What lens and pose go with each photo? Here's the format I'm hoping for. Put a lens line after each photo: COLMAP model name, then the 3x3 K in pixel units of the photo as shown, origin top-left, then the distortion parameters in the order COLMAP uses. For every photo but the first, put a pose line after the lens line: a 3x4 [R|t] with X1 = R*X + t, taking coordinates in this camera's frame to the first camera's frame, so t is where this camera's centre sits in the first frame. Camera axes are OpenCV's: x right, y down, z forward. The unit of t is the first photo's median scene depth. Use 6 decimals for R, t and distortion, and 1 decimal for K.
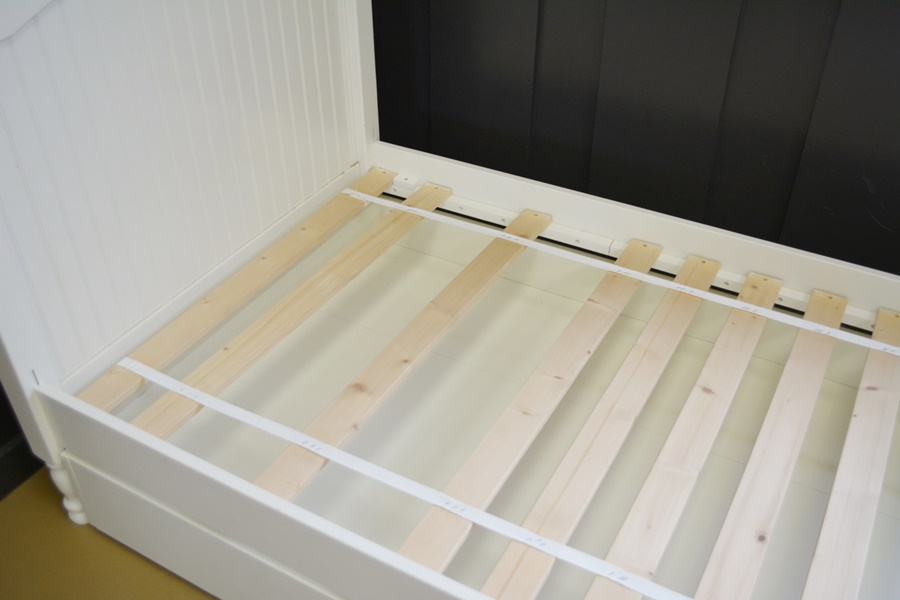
lens RADIAL K [[863.8, 0, 449.0], [0, 863.8, 342.0], [0, 0, 1]] dist [-0.046007, -0.025815]
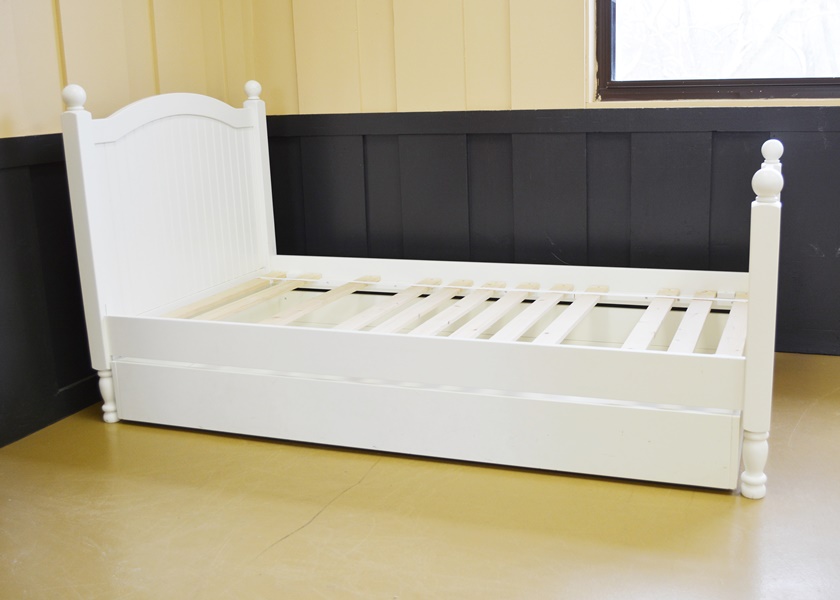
lens RADIAL K [[898.8, 0, 420.0], [0, 898.8, 300.0], [0, 0, 1]] dist [-0.055783, -0.007682]
pose [[0.992015, -0.055977, 0.113013, -0.010578], [0.097377, 0.909425, -0.404307, 0.814800], [-0.080145, 0.412083, 0.907615, -0.797314]]
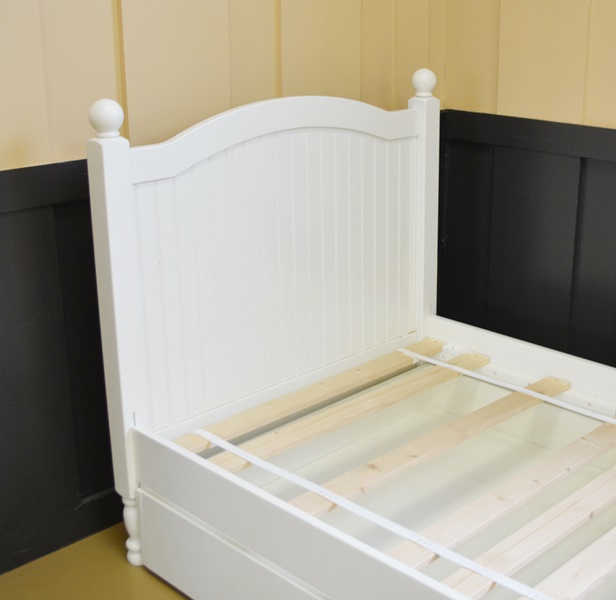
lens RADIAL K [[973.1, 0, 357.8], [0, 973.1, 299.3], [0, 0, 1]] dist [-0.039111, -0.110302]
pose [[0.970011, 0.086373, -0.227198, 0.166334], [-0.158055, 0.934268, -0.319629, 0.267960], [0.184657, 0.345953, 0.919901, -0.360458]]
